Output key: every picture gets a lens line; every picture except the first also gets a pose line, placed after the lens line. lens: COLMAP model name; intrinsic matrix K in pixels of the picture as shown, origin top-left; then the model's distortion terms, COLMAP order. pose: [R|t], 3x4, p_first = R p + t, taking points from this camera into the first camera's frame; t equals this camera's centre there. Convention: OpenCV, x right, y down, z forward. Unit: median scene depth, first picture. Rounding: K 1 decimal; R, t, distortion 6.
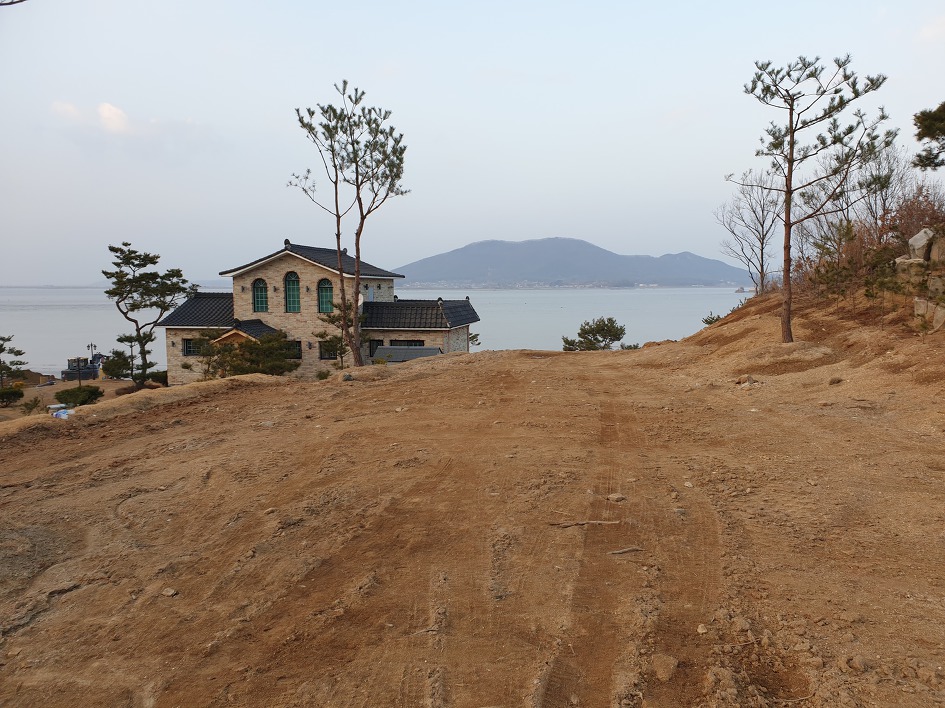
lens RADIAL K [[722.3, 0, 472.5], [0, 722.3, 354.0], [0, 0, 1]] dist [-0.008184, 0.002836]
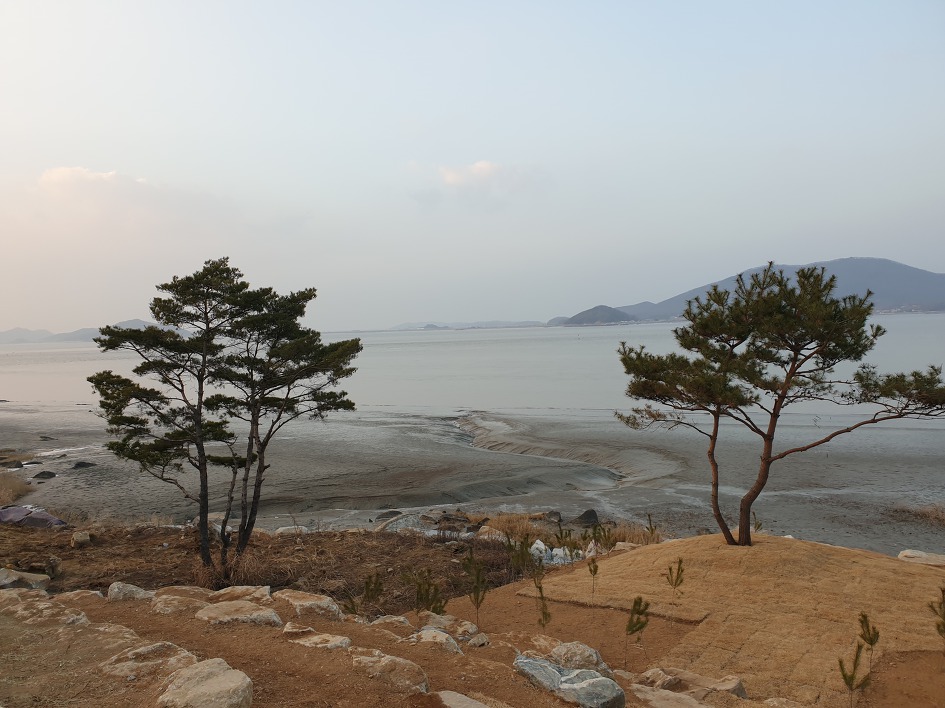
lens RADIAL K [[722.3, 0, 472.5], [0, 722.3, 354.0], [0, 0, 1]] dist [-0.008184, 0.002836]
pose [[0.930441, -0.023547, -0.365685, 0.172018], [0.004769, 0.998627, -0.052170, -0.007433], [0.366412, 0.046797, 0.929275, 0.725289]]
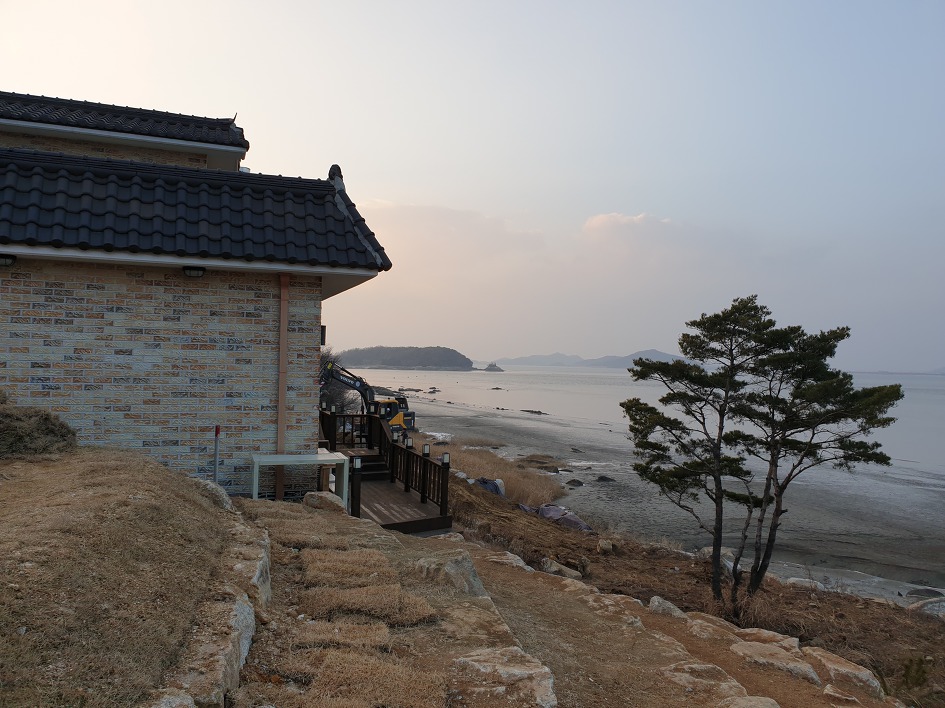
lens RADIAL K [[722.3, 0, 472.5], [0, 722.3, 354.0], [0, 0, 1]] dist [-0.008184, 0.002836]
pose [[0.496228, -0.005175, -0.868177, 0.158165], [-0.101384, 0.992795, -0.063866, -0.015366], [0.862252, 0.119712, 0.492128, 0.647586]]
